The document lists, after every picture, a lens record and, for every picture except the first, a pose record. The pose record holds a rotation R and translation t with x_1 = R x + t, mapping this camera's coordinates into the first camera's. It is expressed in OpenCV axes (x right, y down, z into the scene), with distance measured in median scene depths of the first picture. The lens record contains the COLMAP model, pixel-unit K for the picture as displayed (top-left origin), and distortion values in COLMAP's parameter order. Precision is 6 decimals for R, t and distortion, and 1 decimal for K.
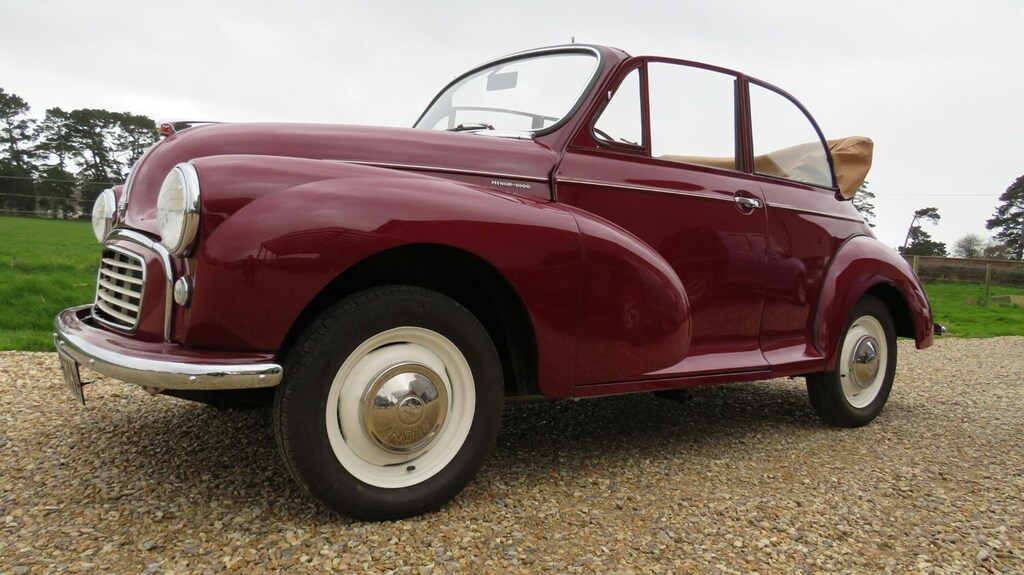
lens RADIAL K [[708.6, 0, 494.7], [0, 708.6, 287.9], [0, 0, 1]] dist [-0.018216, 0.014018]
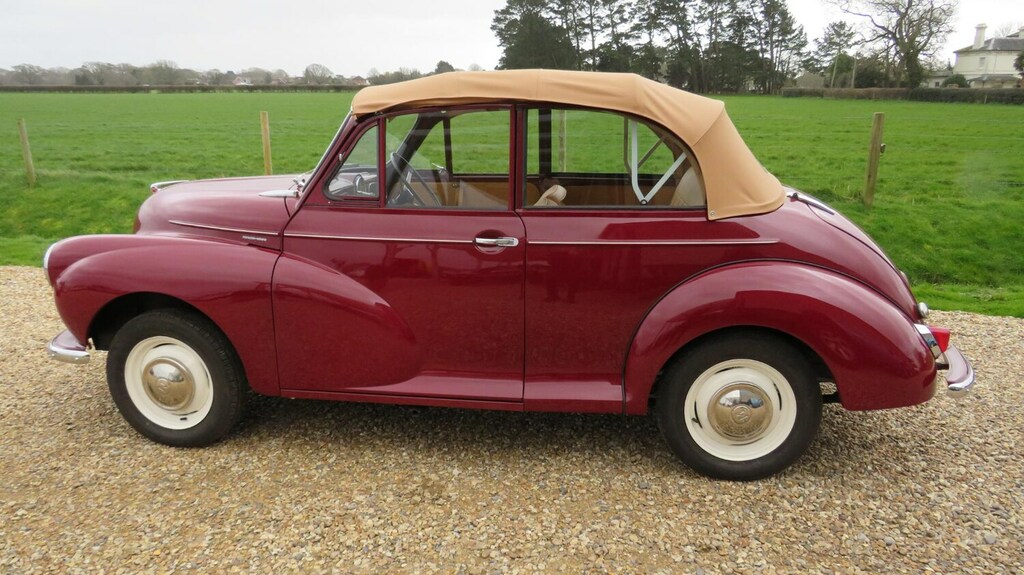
lens RADIAL K [[708.6, 0, 508.6], [0, 708.6, 284.5], [0, 0, 1]] dist [-0.018216, 0.014018]
pose [[0.739134, 0.116932, -0.663330, 1.491840], [0.003372, 0.984161, 0.177246, -0.339573], [0.673550, -0.133246, 0.727033, 0.359292]]
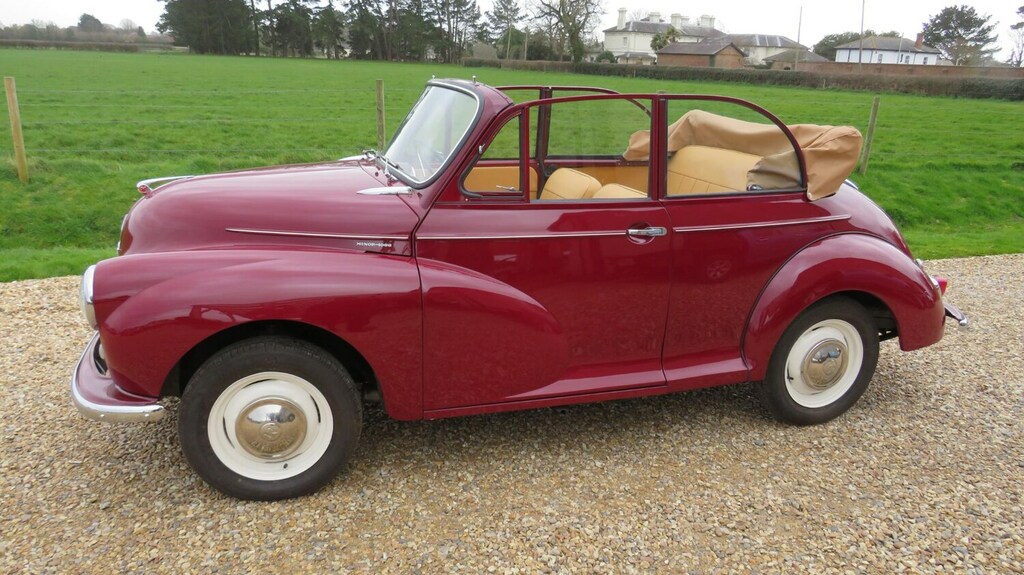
lens RADIAL K [[708.6, 0, 509.1], [0, 708.6, 281.1], [0, 0, 1]] dist [-0.018216, 0.014018]
pose [[0.950069, 0.062790, -0.305656, 0.689407], [0.005683, 0.975901, 0.218141, -0.390438], [0.311987, -0.208986, 0.926817, -0.057881]]
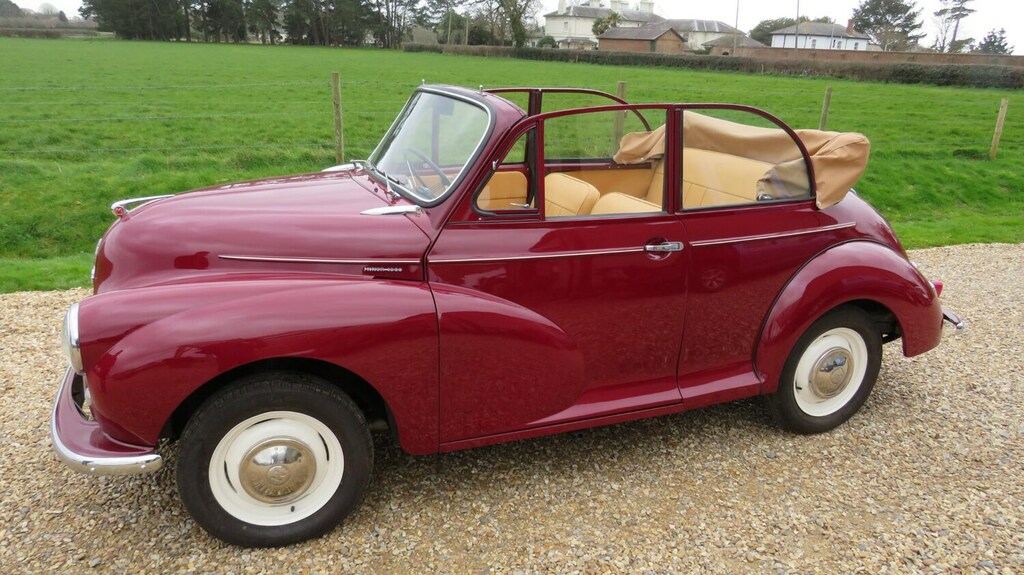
lens RADIAL K [[708.6, 0, 506.1], [0, 708.6, 287.8], [0, 0, 1]] dist [-0.018216, 0.014018]
pose [[0.970712, 0.047961, -0.235412, 0.537040], [0.011690, 0.969281, 0.245677, -0.440765], [0.239964, -0.241233, 0.940332, -0.010324]]
